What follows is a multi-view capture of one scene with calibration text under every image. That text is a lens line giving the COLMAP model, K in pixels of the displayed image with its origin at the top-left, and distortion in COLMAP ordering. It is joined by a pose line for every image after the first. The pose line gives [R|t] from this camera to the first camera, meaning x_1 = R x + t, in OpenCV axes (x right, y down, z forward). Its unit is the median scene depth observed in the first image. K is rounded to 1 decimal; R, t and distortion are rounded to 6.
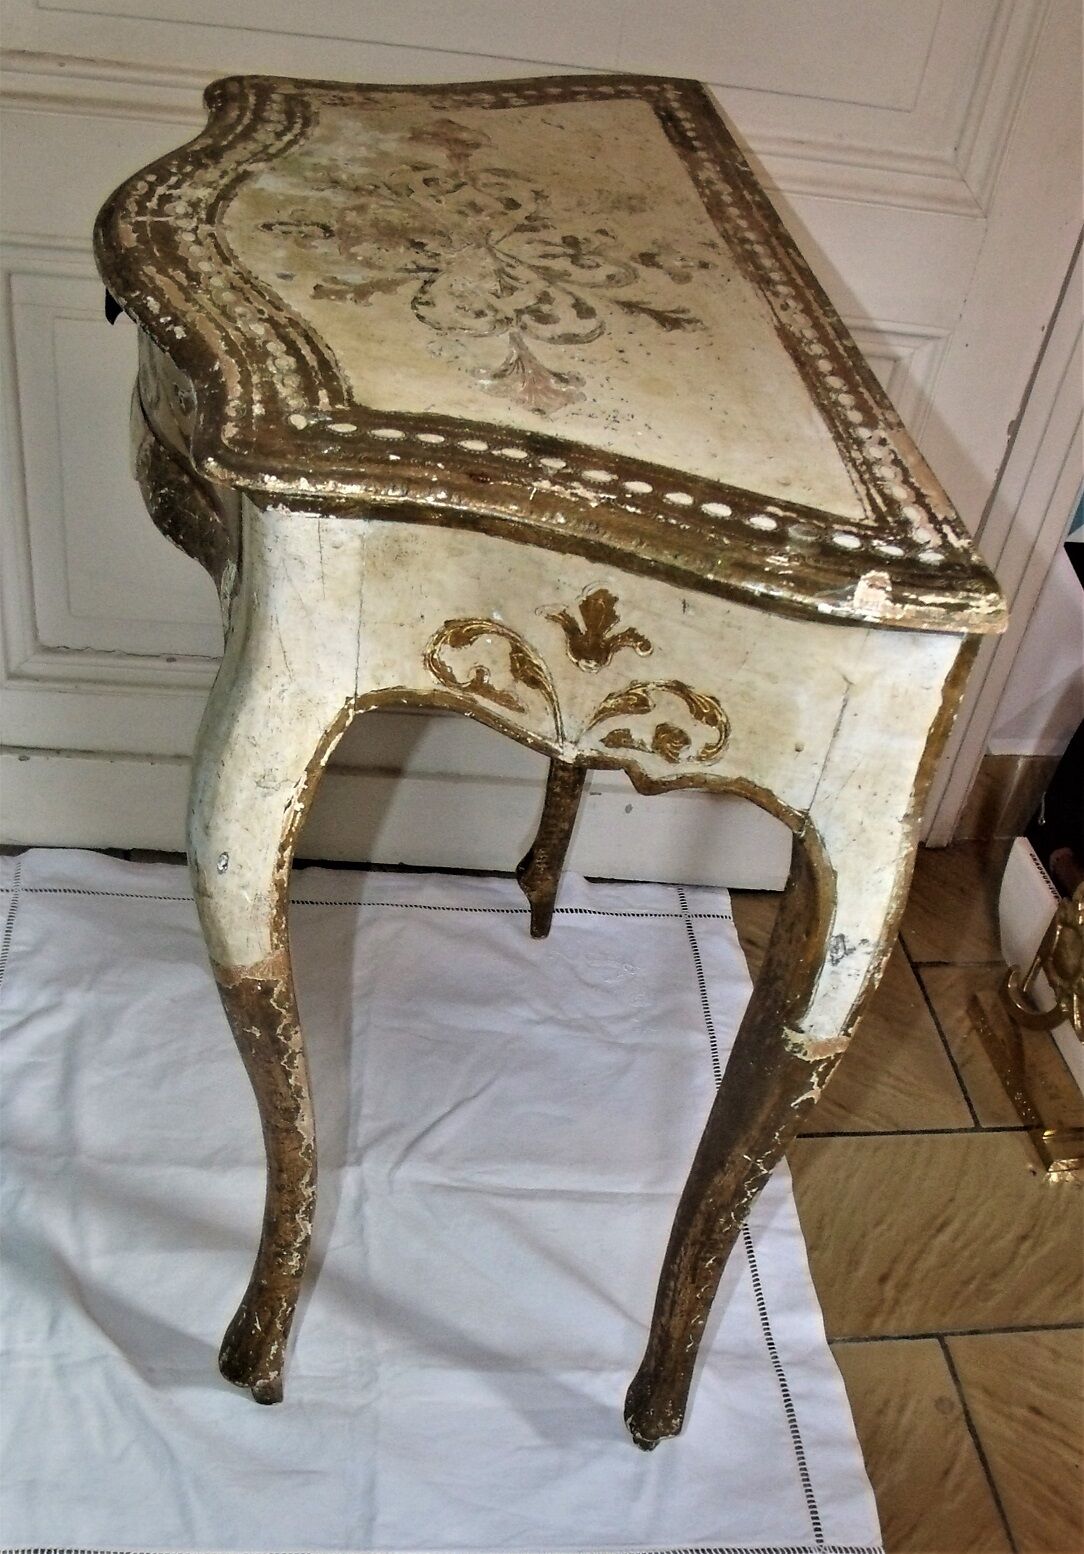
lens RADIAL K [[1788.7, 0, 575.0], [0, 1788.7, 1098.3], [0, 0, 1]] dist [-0.143530, 0.099459]
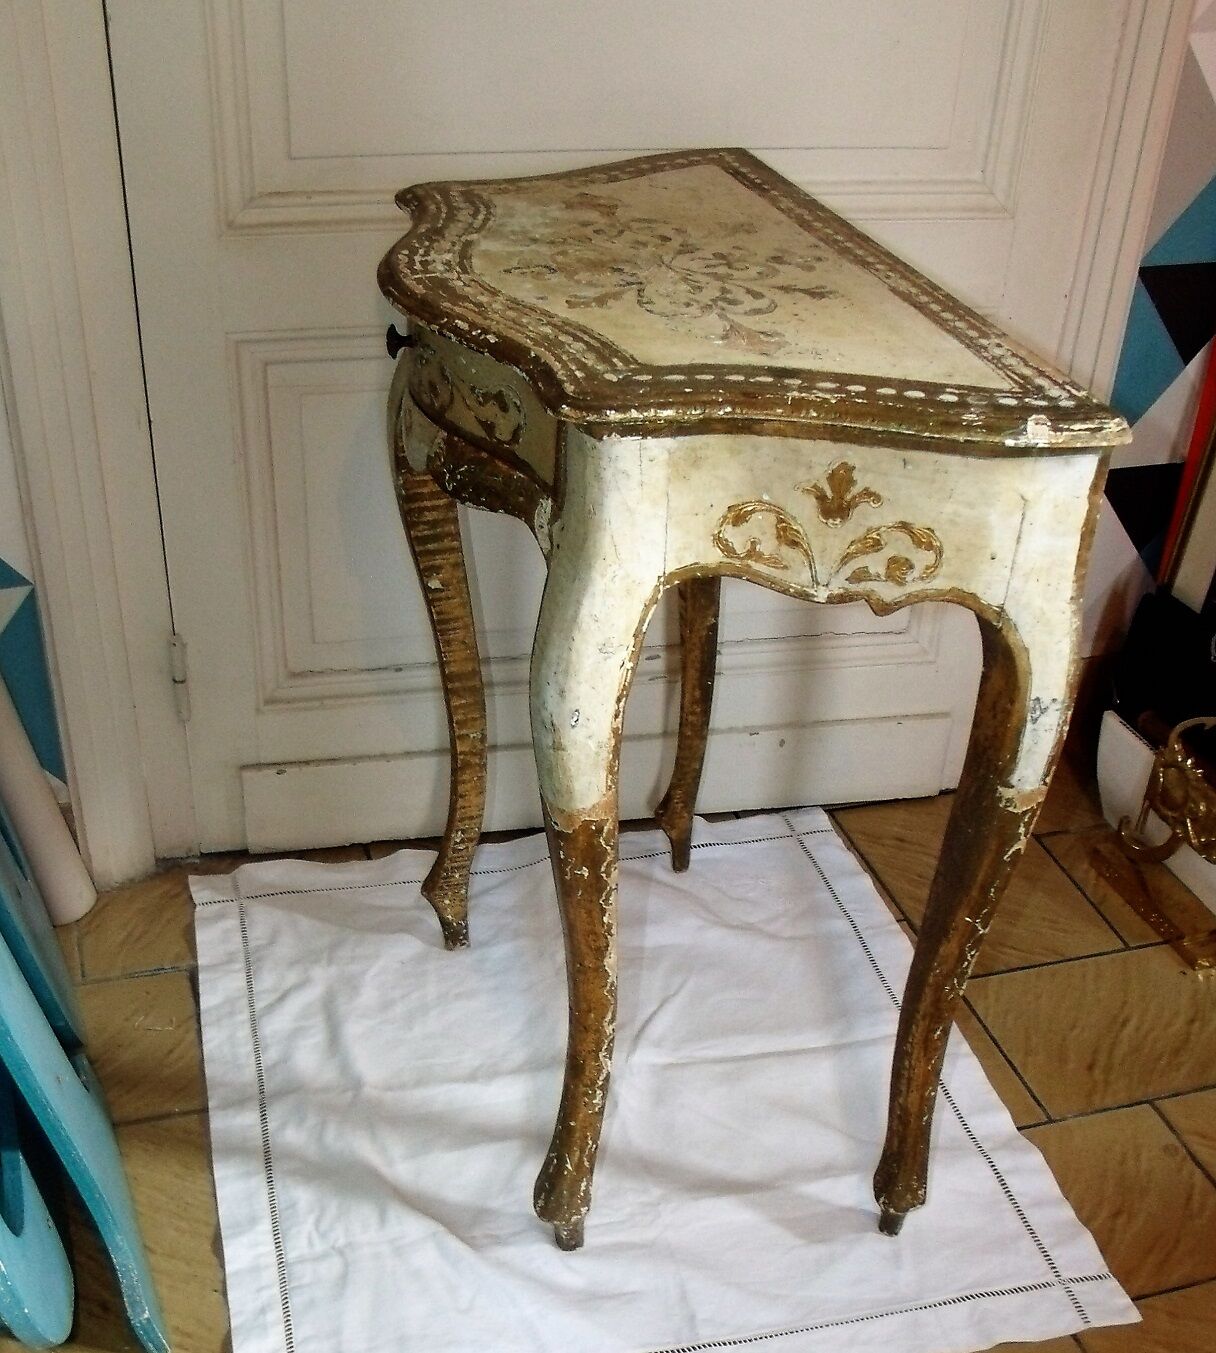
lens RADIAL K [[1799.5, 0, 605.3], [0, 1799.5, 937.4], [0, 0, 1]] dist [-0.107706, 0.016843]
pose [[0.984102, -0.168266, 0.056827, -0.289187], [0.174929, 0.973643, -0.146352, 0.233196], [-0.030703, 0.153966, 0.987599, -0.306985]]
